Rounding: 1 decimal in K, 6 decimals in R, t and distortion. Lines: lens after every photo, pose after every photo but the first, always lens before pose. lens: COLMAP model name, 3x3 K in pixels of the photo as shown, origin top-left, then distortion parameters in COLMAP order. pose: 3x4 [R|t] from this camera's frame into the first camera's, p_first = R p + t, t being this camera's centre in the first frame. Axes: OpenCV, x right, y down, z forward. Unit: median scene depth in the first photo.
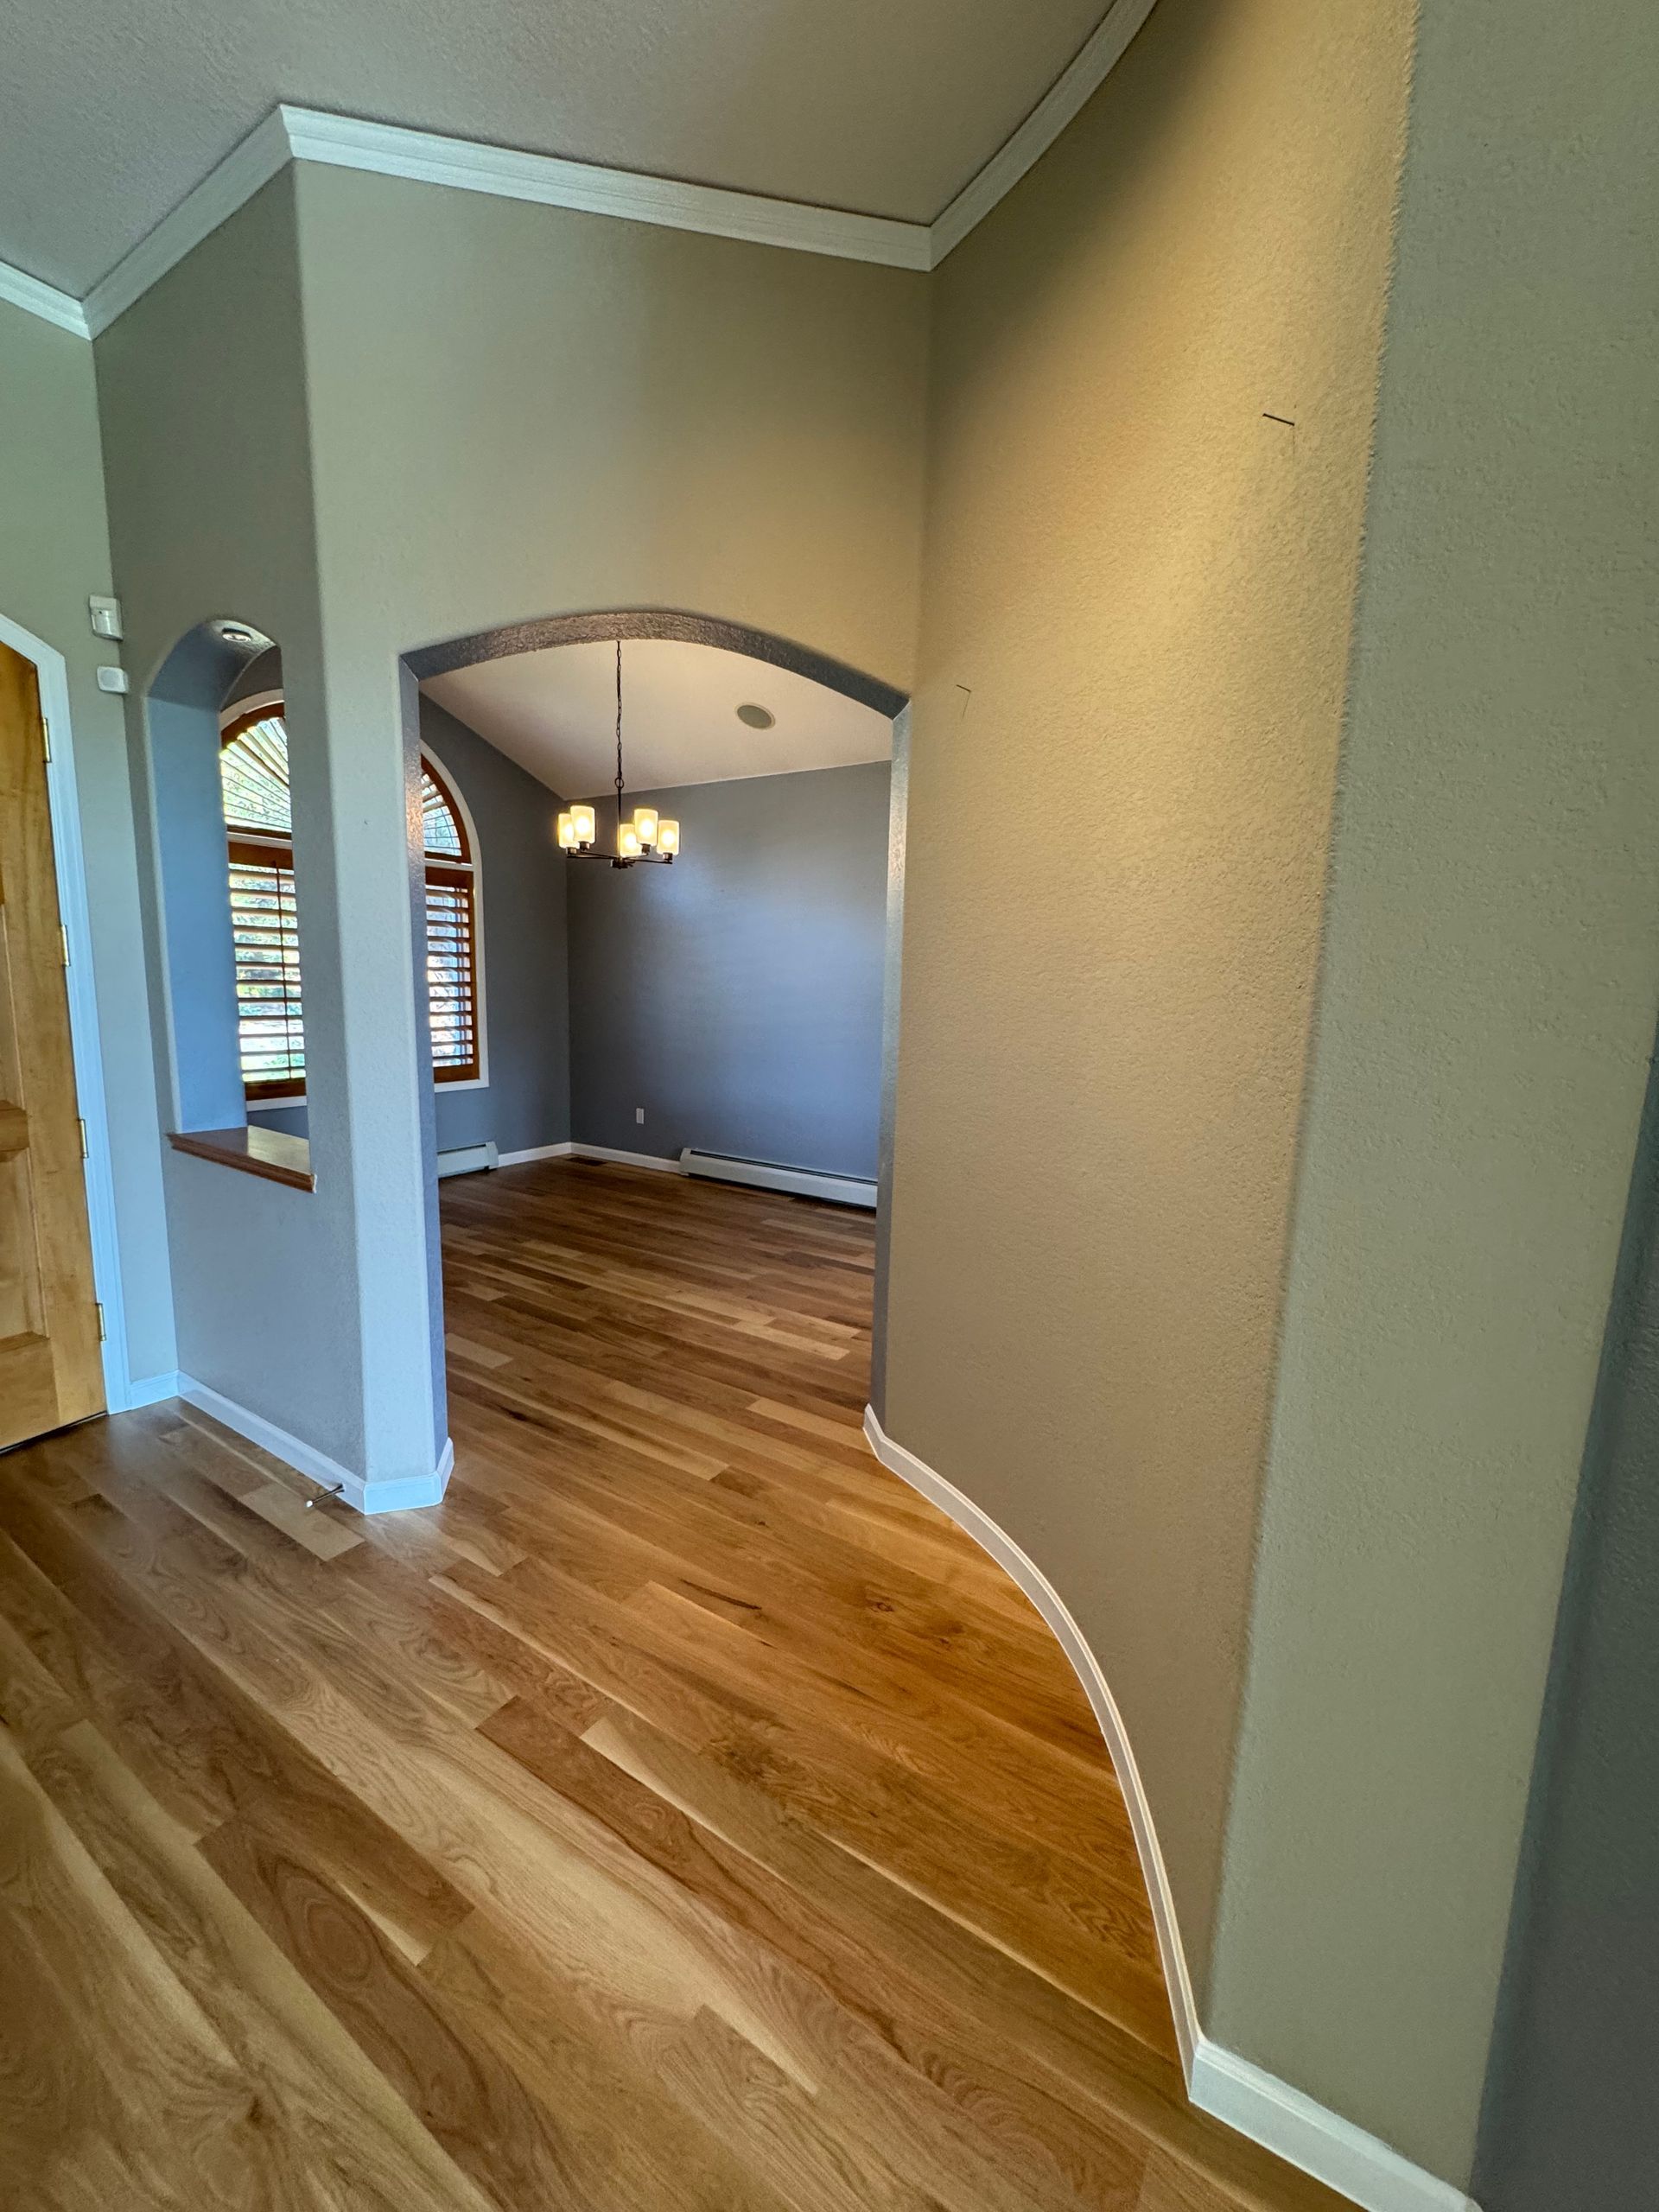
lens RADIAL K [[905.2, 0, 823.5], [0, 905.2, 1099.0], [0, 0, 1]] dist [-0.001659, 0.000169]
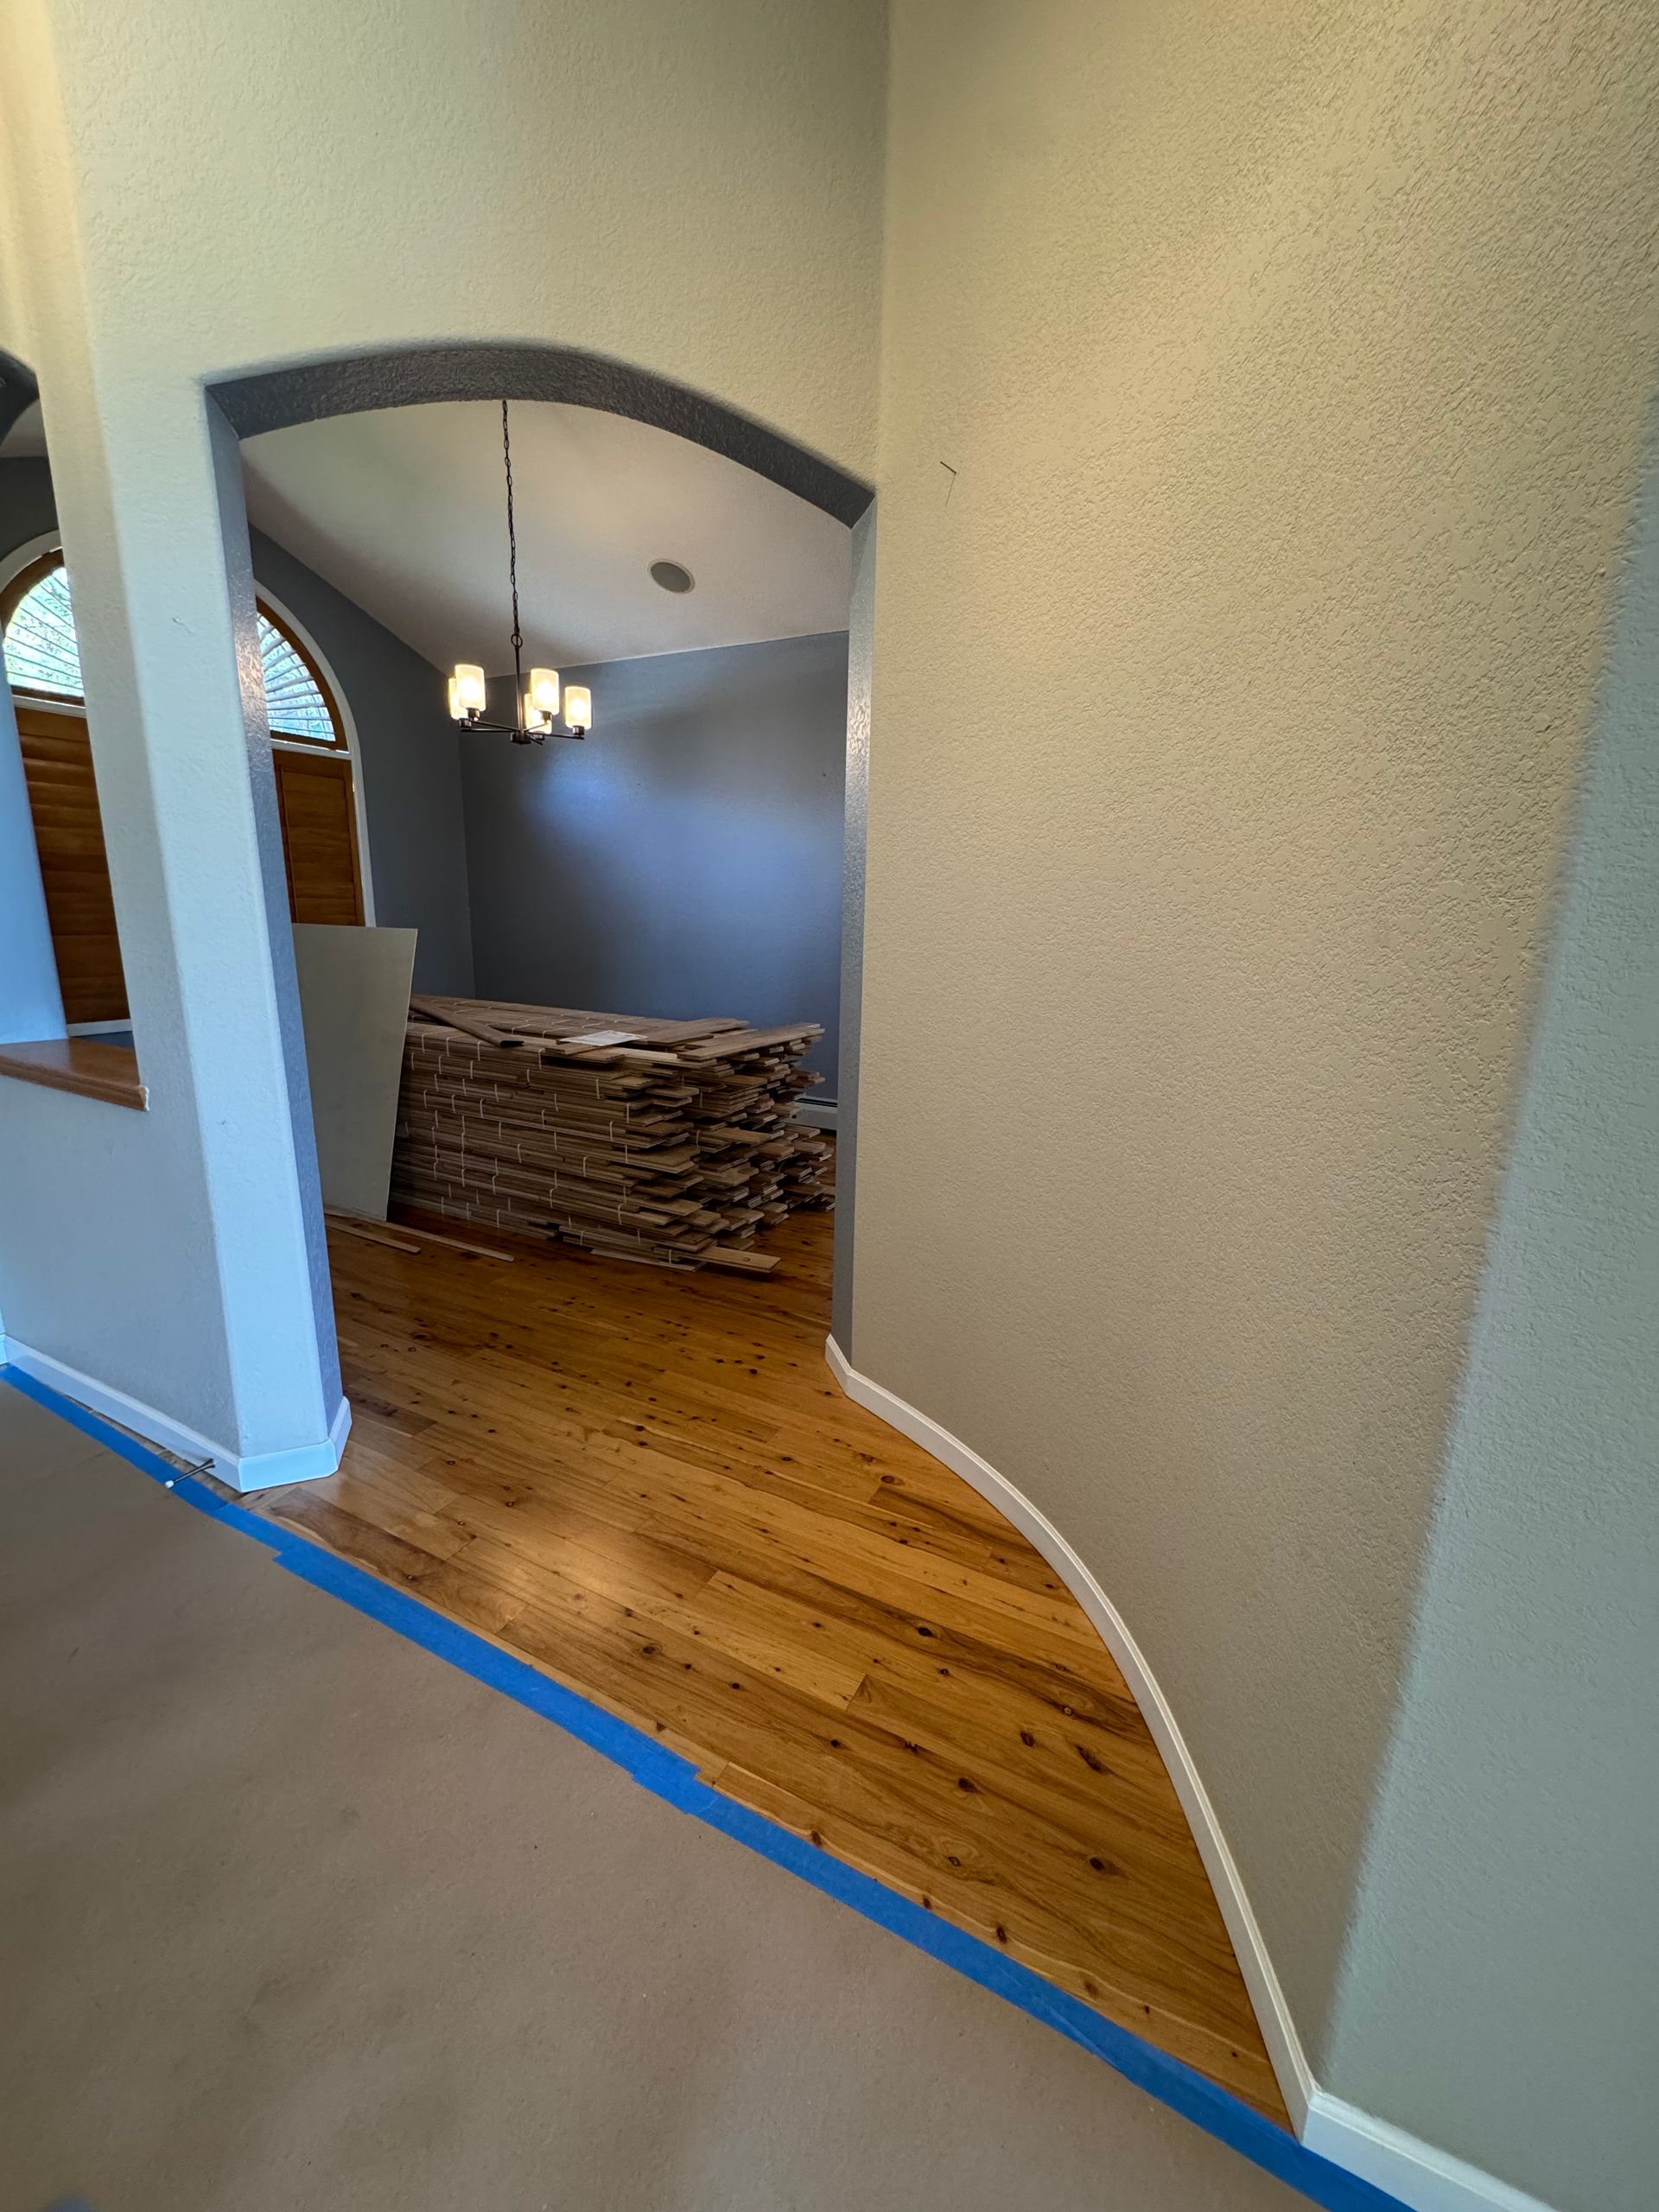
lens RADIAL K [[905.2, 0, 827.9], [0, 905.2, 1106.9], [0, 0, 1]] dist [-0.001659, 0.000169]
pose [[0.995595, -0.022962, 0.090907, -0.034849], [0.015287, 0.996328, 0.084241, 0.040336], [-0.092507, -0.082480, 0.992290, 0.146606]]
